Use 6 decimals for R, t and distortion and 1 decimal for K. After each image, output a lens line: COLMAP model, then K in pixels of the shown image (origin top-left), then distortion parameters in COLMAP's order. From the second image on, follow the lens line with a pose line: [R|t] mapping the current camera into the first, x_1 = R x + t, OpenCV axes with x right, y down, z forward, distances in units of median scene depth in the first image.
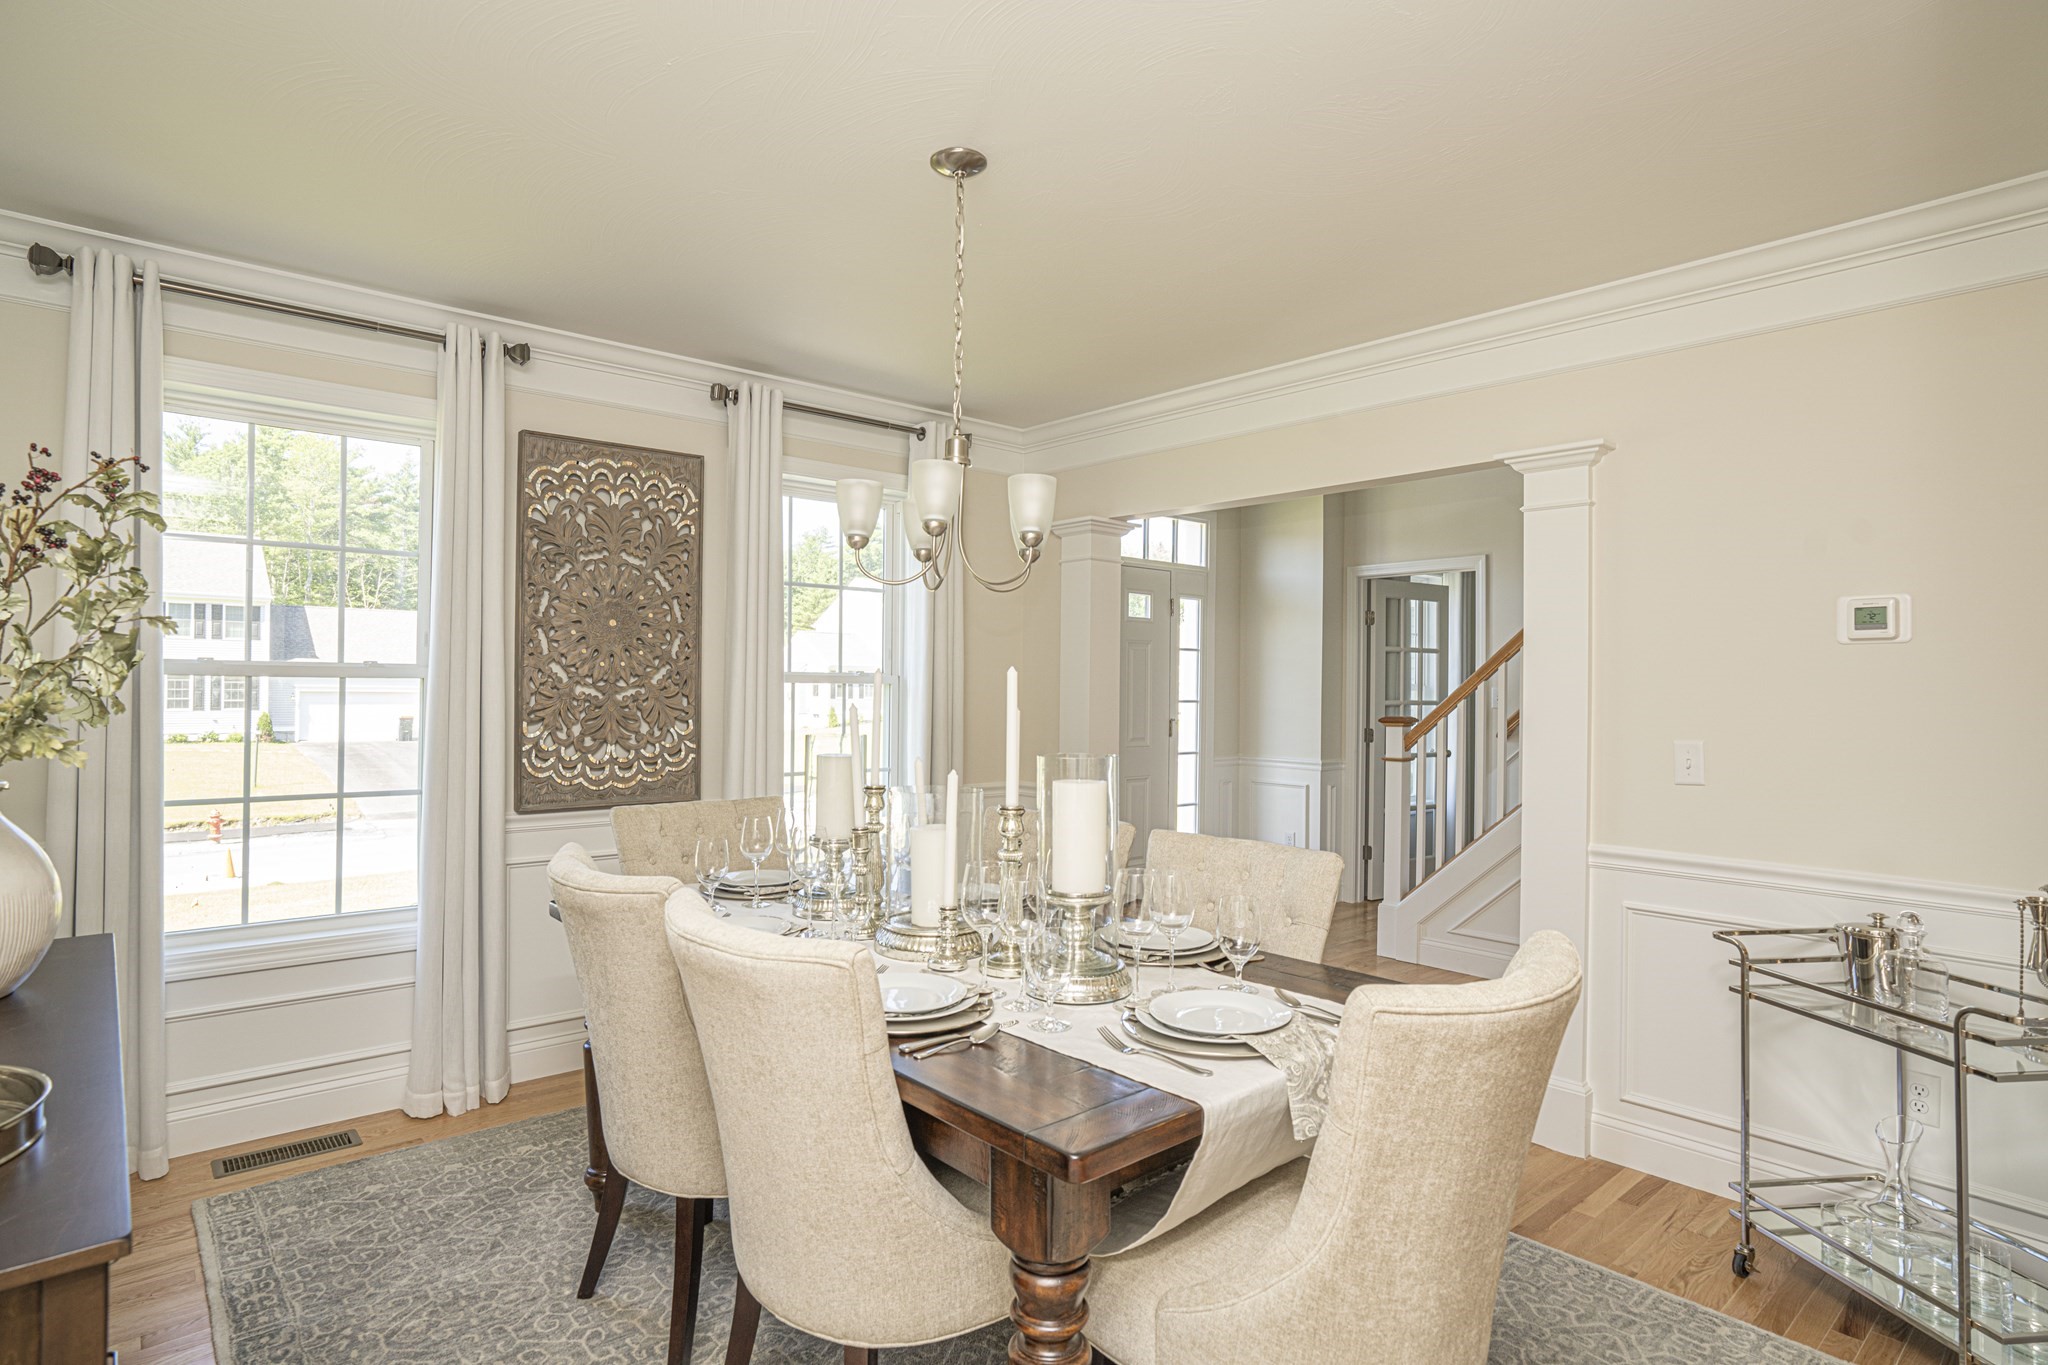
lens RADIAL K [[1091.5, 0, 1026.4], [0, 1091.5, 678.6], [0, 0, 1]] dist [0.005666, 0.002405]
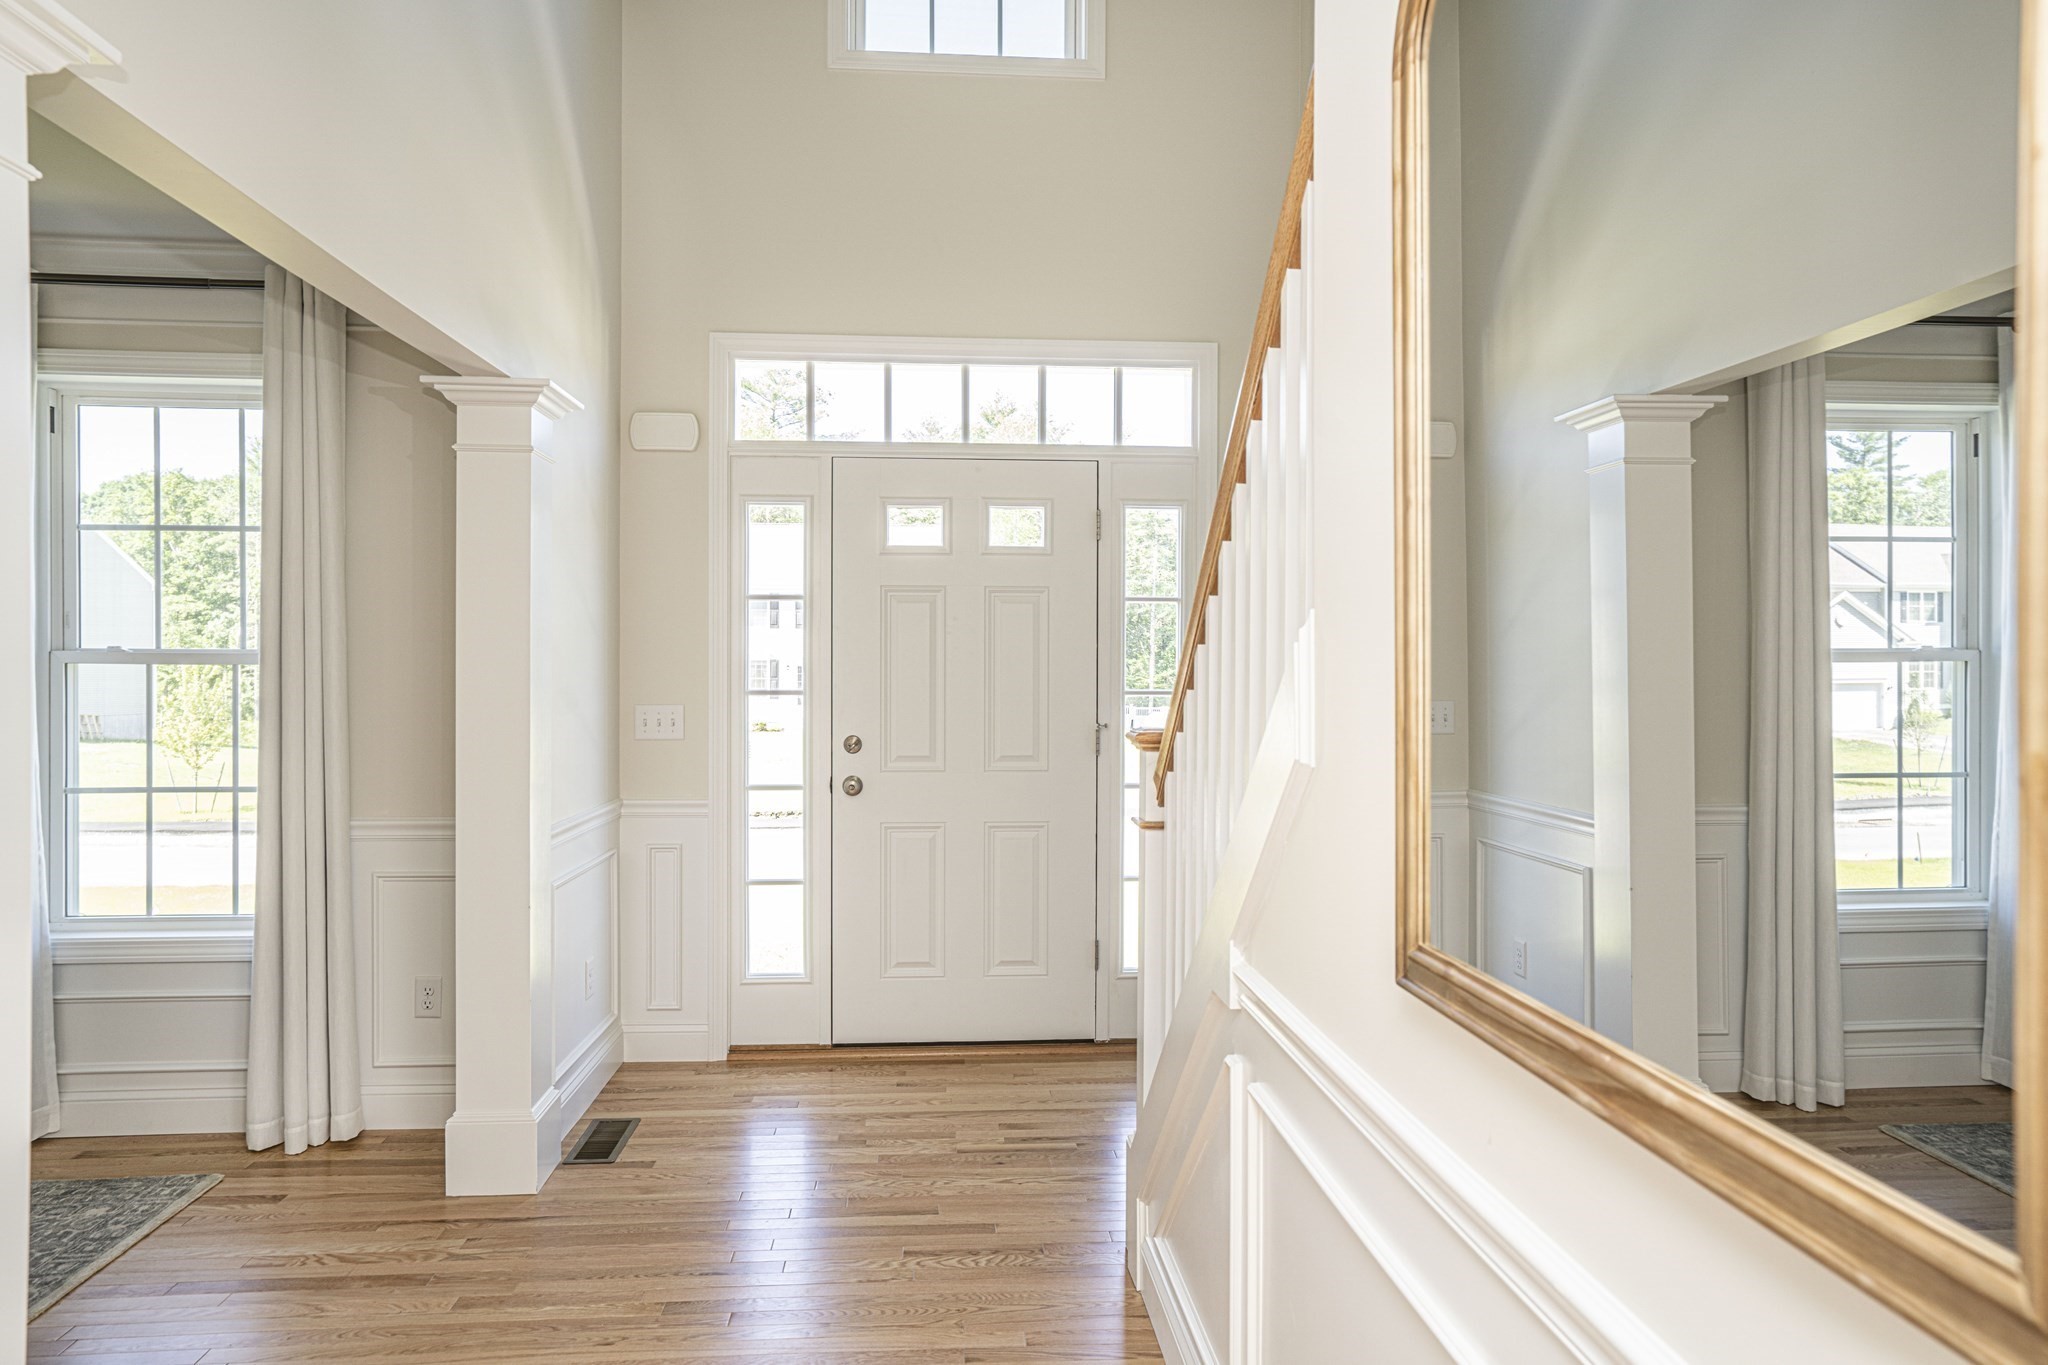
lens RADIAL K [[1378.4, 0, 1019.9], [0, 1378.4, 671.4], [0, 0, 1]] dist [-0.005912, 0.026974]
pose [[0.772930, -0.006108, -0.634462, 0.914008], [0.011662, 0.999922, 0.004580, 0.010647], [0.634384, -0.010939, 0.772940, 0.710041]]
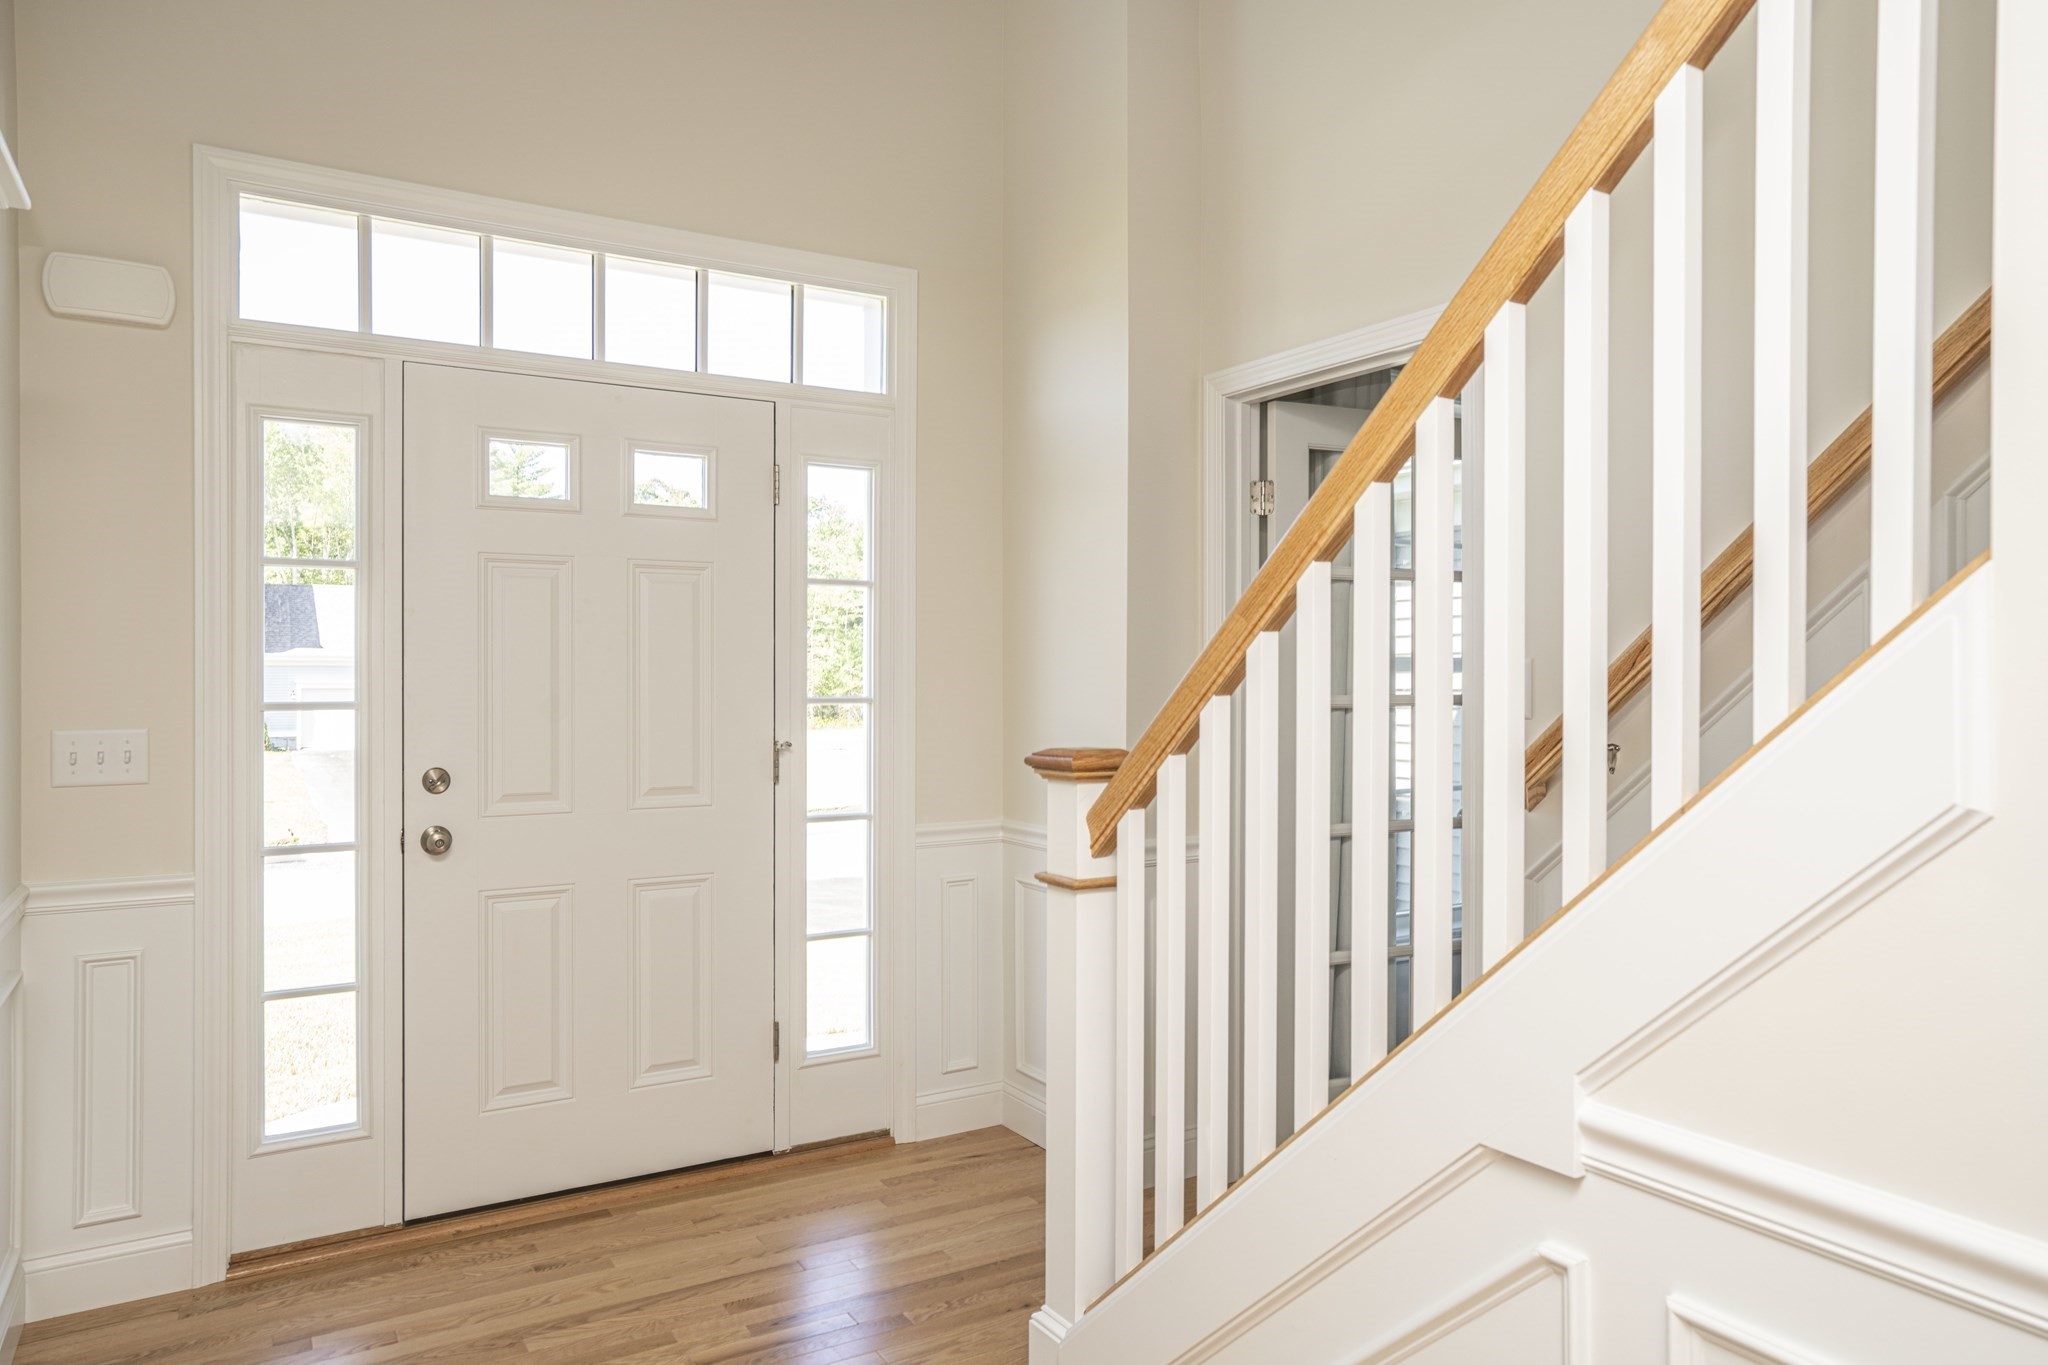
lens RADIAL K [[1378.4, 0, 1029.7], [0, 1378.4, 676.0], [0, 0, 1]] dist [-0.005912, 0.026974]
pose [[0.978625, -0.010868, -0.205365, 0.570563], [0.012720, 0.999889, 0.007698, 0.013416], [0.205258, -0.010146, 0.978655, 0.805165]]
